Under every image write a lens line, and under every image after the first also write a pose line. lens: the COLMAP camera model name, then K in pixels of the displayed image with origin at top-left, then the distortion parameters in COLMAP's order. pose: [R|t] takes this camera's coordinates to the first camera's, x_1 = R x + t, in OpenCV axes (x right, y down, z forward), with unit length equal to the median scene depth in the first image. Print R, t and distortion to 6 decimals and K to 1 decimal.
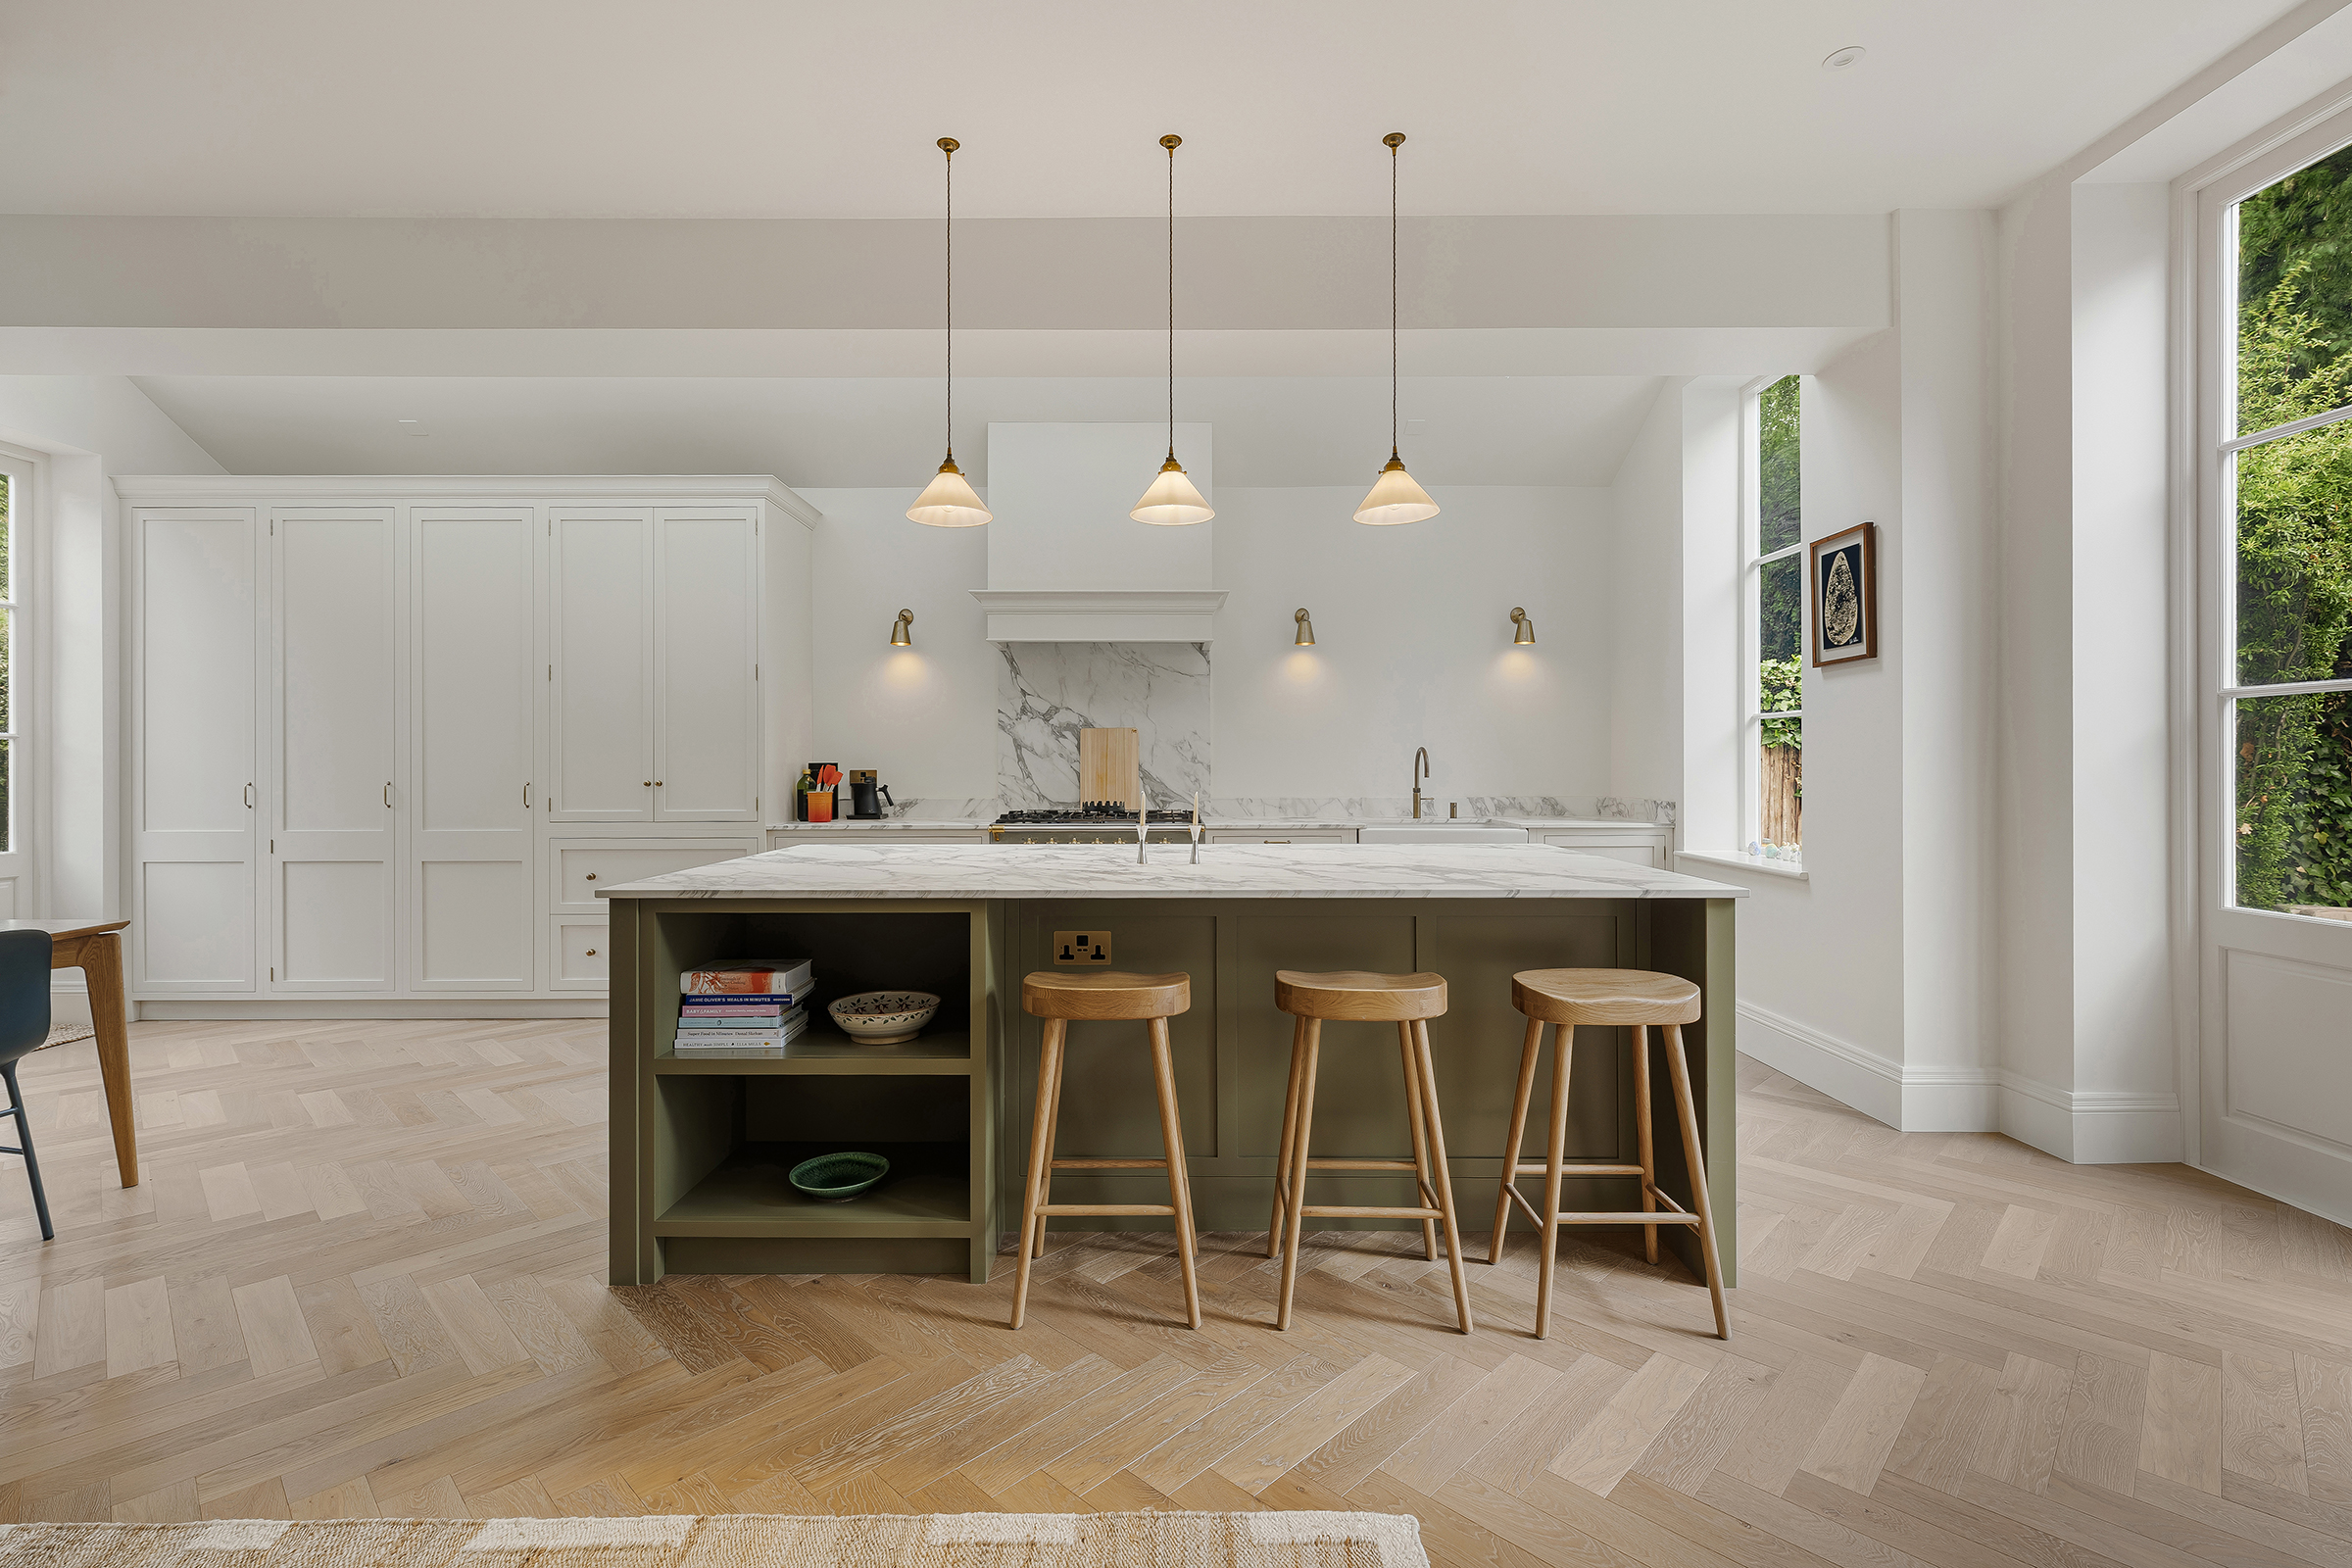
lens RADIAL K [[1086.5, 0, 1190.0], [0, 1086.5, 787.0], [0, 0, 1]] dist [0.016715, -0.001894]
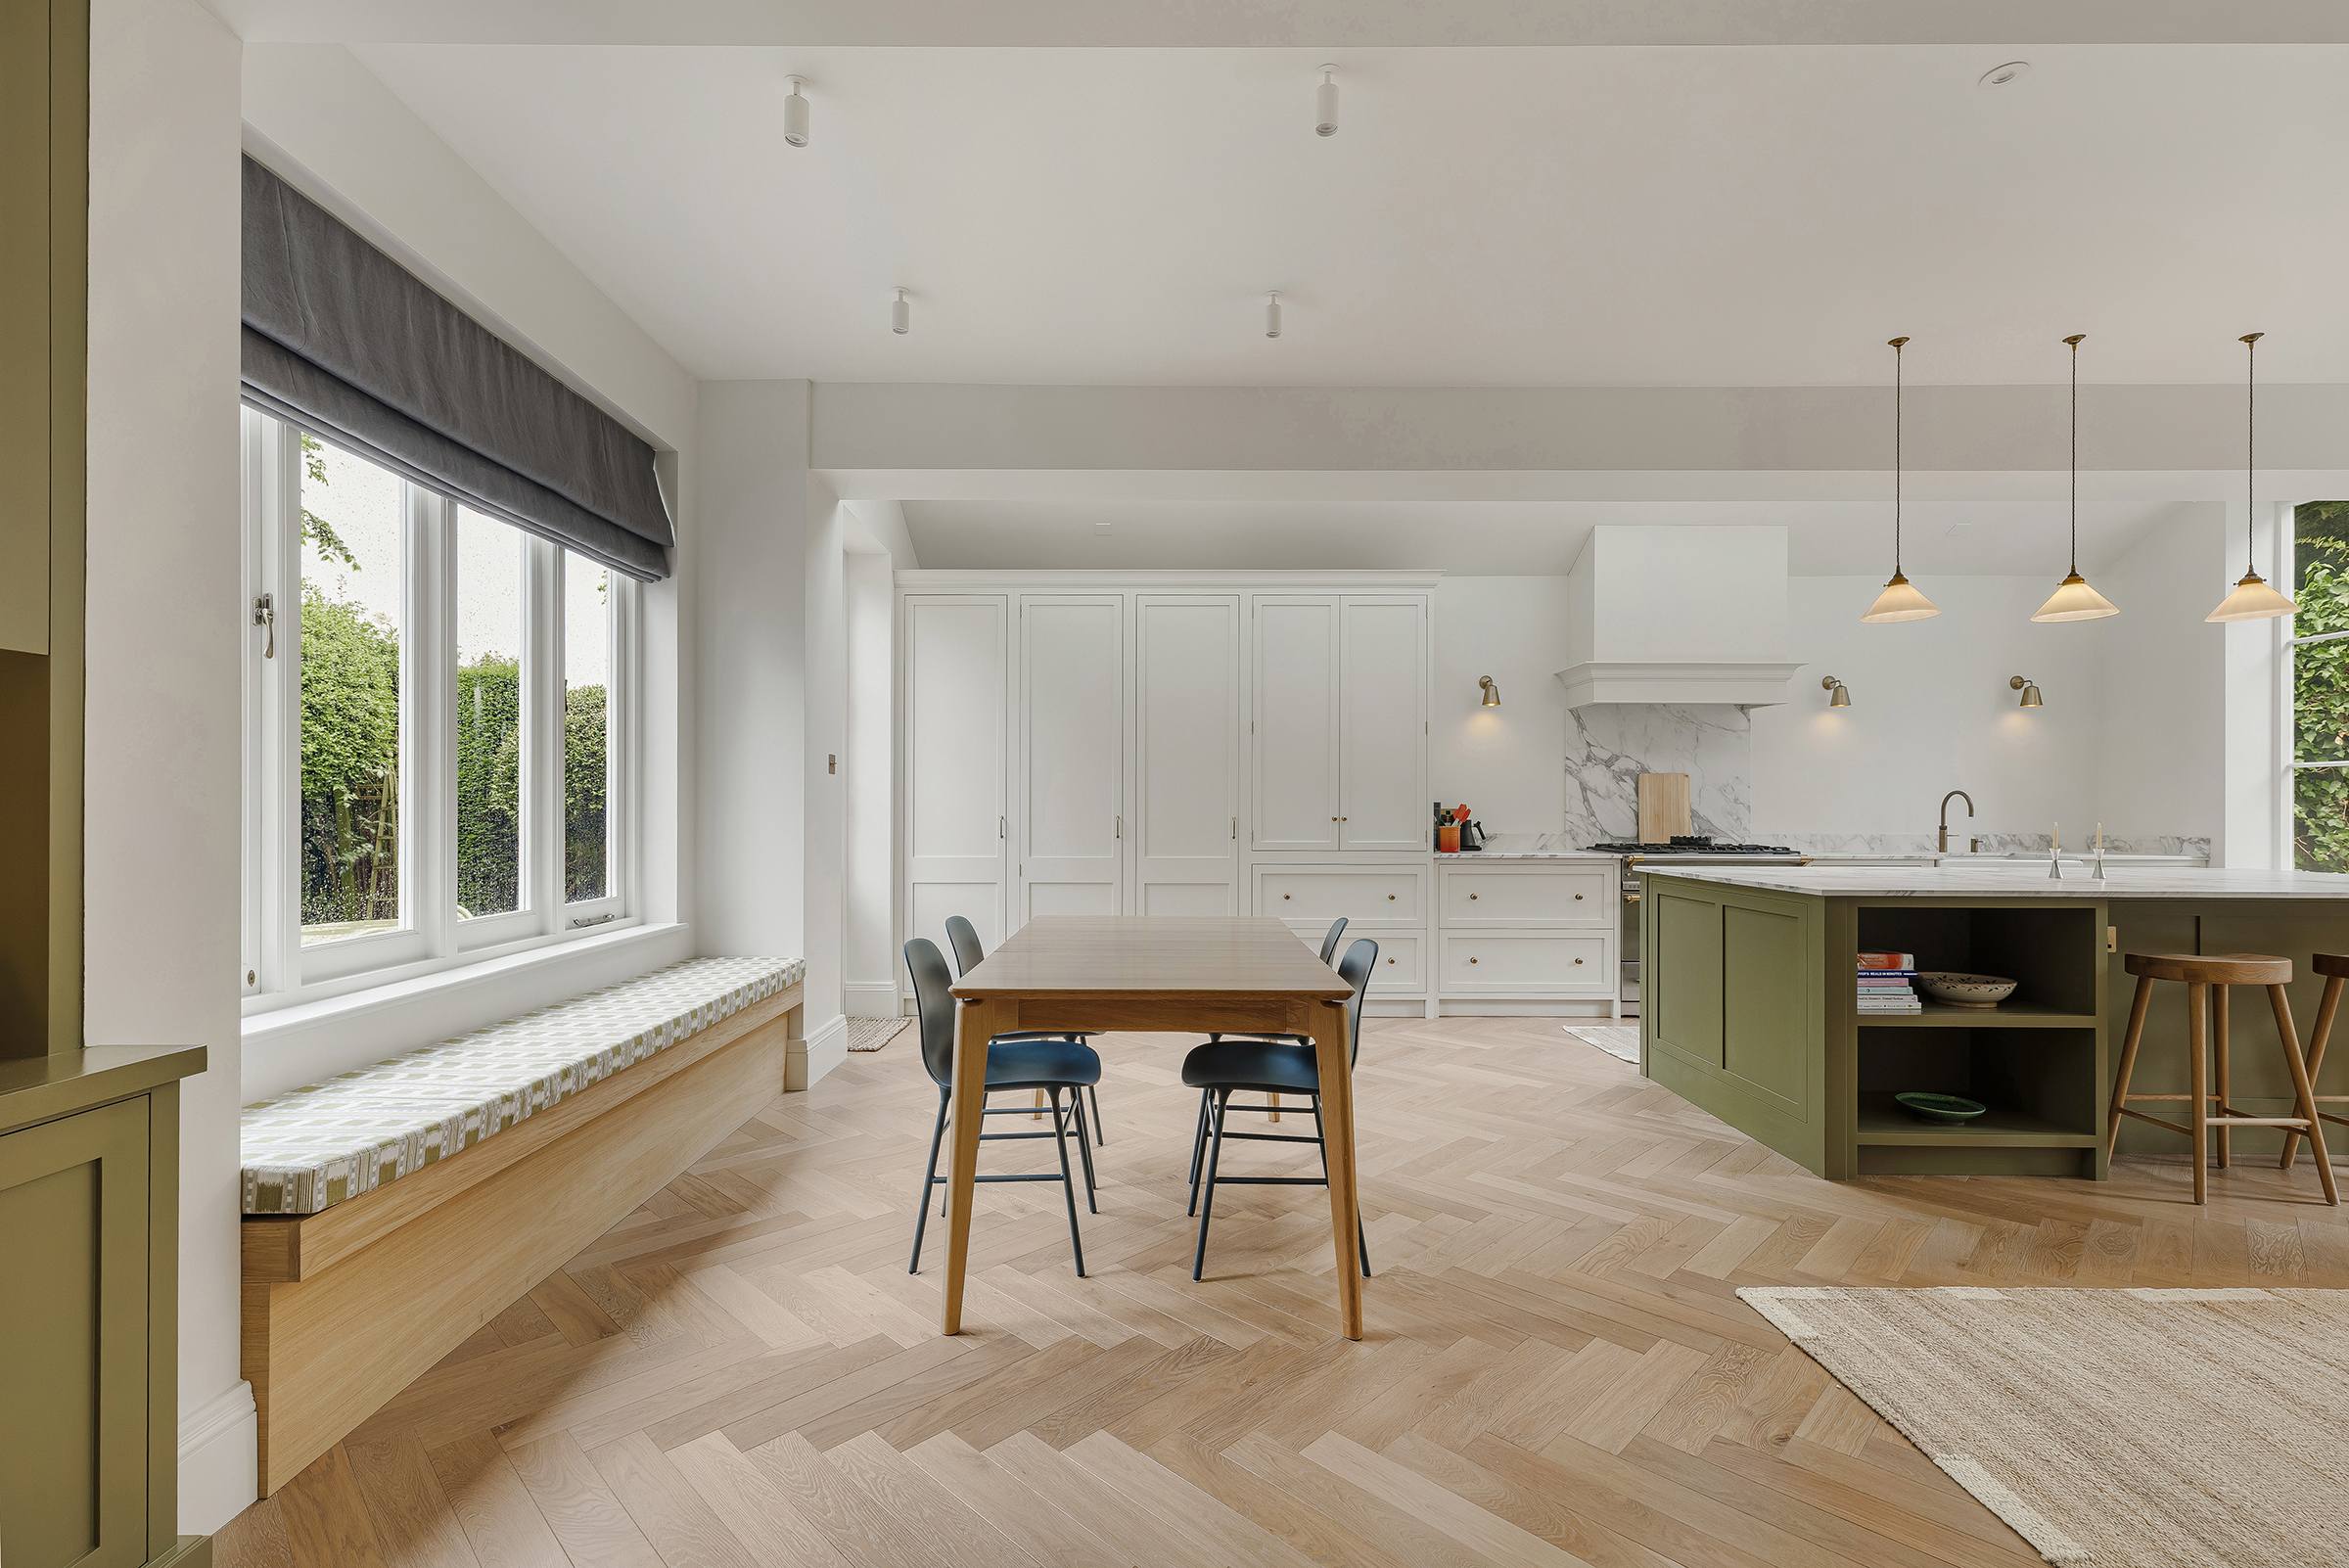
lens RADIAL K [[1085.1, 0, 1155.2], [0, 1085.1, 801.5], [0, 0, 1]] dist [0.016715, -0.001894]
pose [[0.999749, 0.005680, 0.021689, -0.726095], [-0.005056, 0.999574, -0.028739, 0.013202], [-0.021843, 0.028622, 0.999352, -0.186396]]
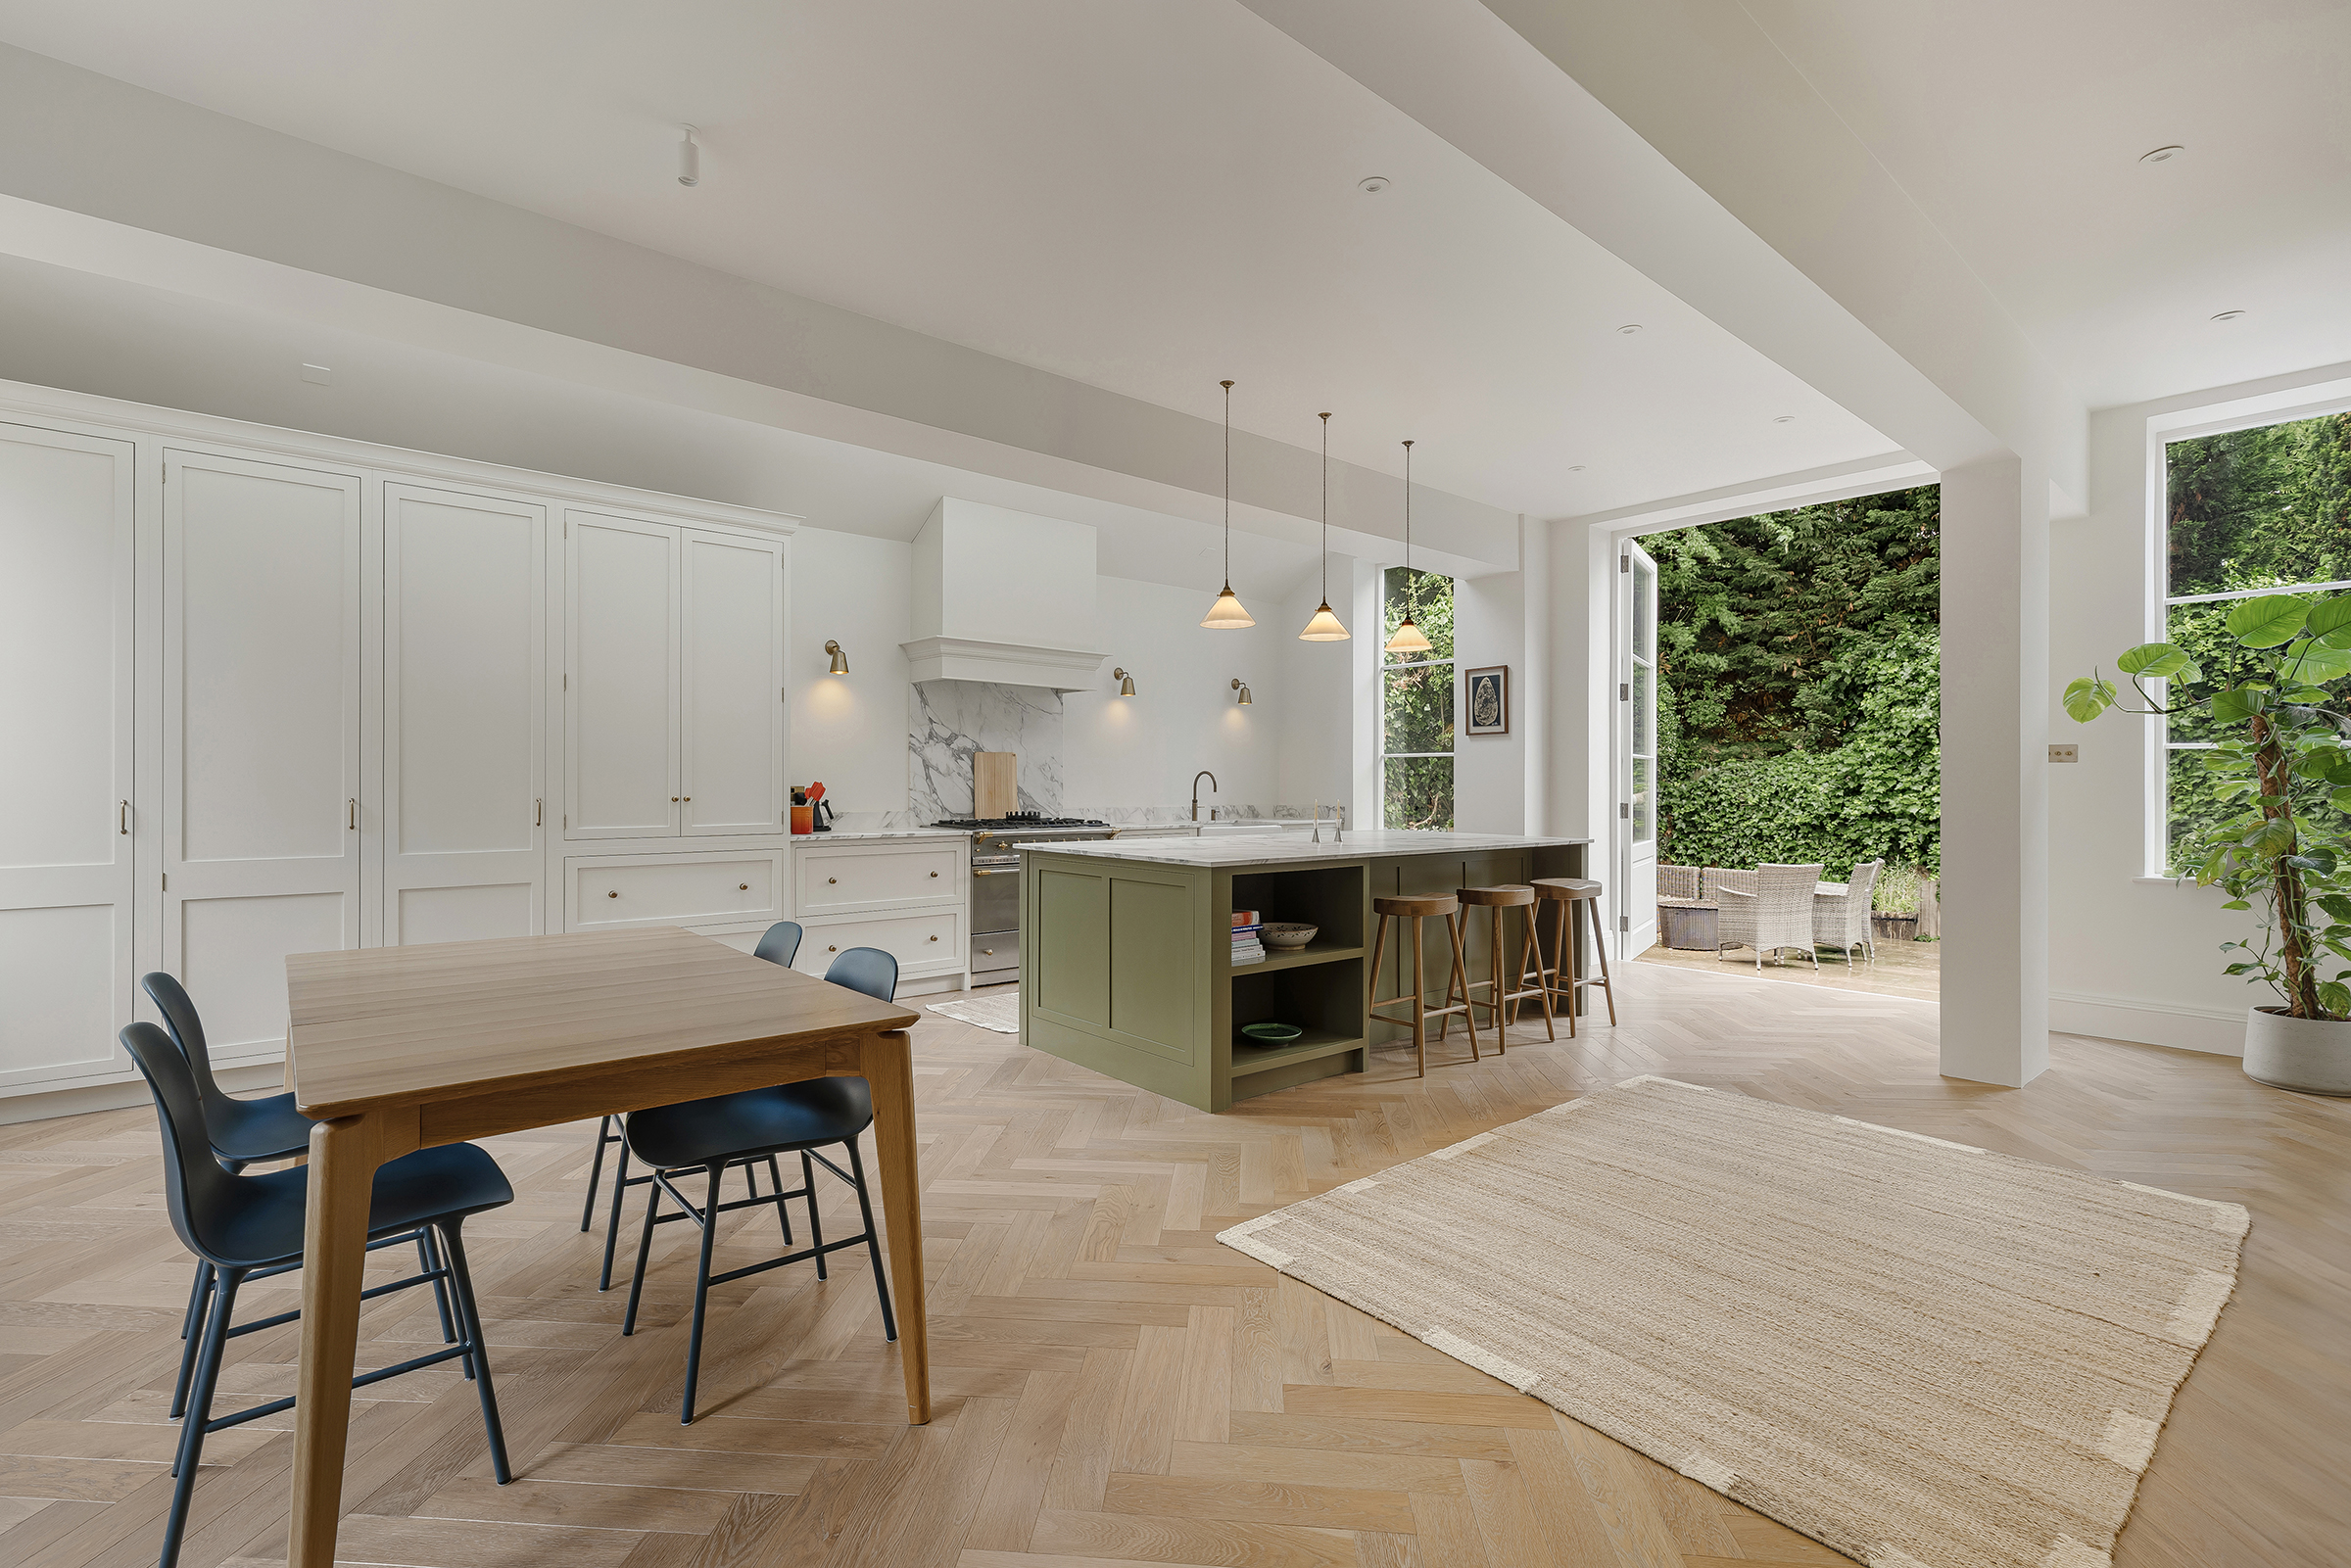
lens RADIAL K [[1085.9, 0, 1167.4], [0, 1085.9, 813.4], [0, 0, 1]] dist [0.016715, -0.001894]
pose [[0.743022, -0.014154, 0.669117, -0.836244], [0.009292, 0.999898, 0.010832, 0.003809], [-0.669202, -0.001831, 0.743078, -0.056931]]
